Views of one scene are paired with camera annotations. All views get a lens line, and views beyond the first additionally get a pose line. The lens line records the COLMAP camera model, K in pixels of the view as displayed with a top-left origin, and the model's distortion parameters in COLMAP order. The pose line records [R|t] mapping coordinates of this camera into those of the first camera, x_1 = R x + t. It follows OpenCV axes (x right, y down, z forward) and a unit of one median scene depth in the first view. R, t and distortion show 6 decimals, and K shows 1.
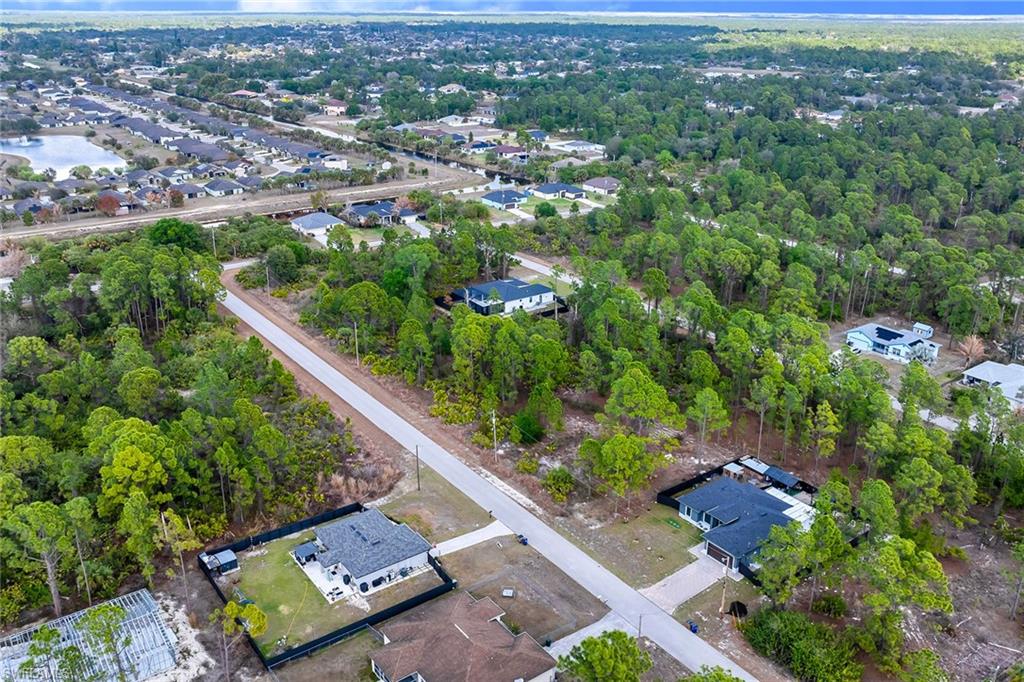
lens RADIAL K [[853.8, 0, 512.0], [0, 853.8, 344.7], [0, 0, 1]] dist [-0.013763, -0.007081]
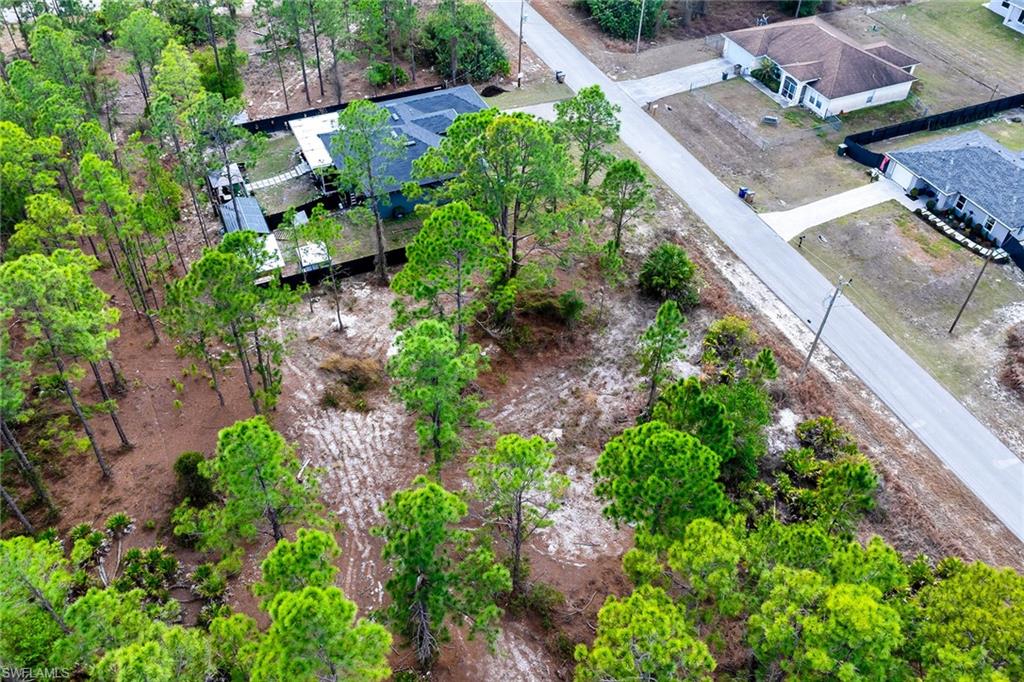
lens RADIAL K [[853.8, 0, 513.8], [0, 853.8, 341.6], [0, 0, 1]] dist [-0.013763, -0.007081]
pose [[-0.977497, -0.161995, 0.135117, 0.074347], [0.056677, 0.415288, 0.907922, -0.302201], [-0.203192, 0.895150, -0.396762, 1.305274]]
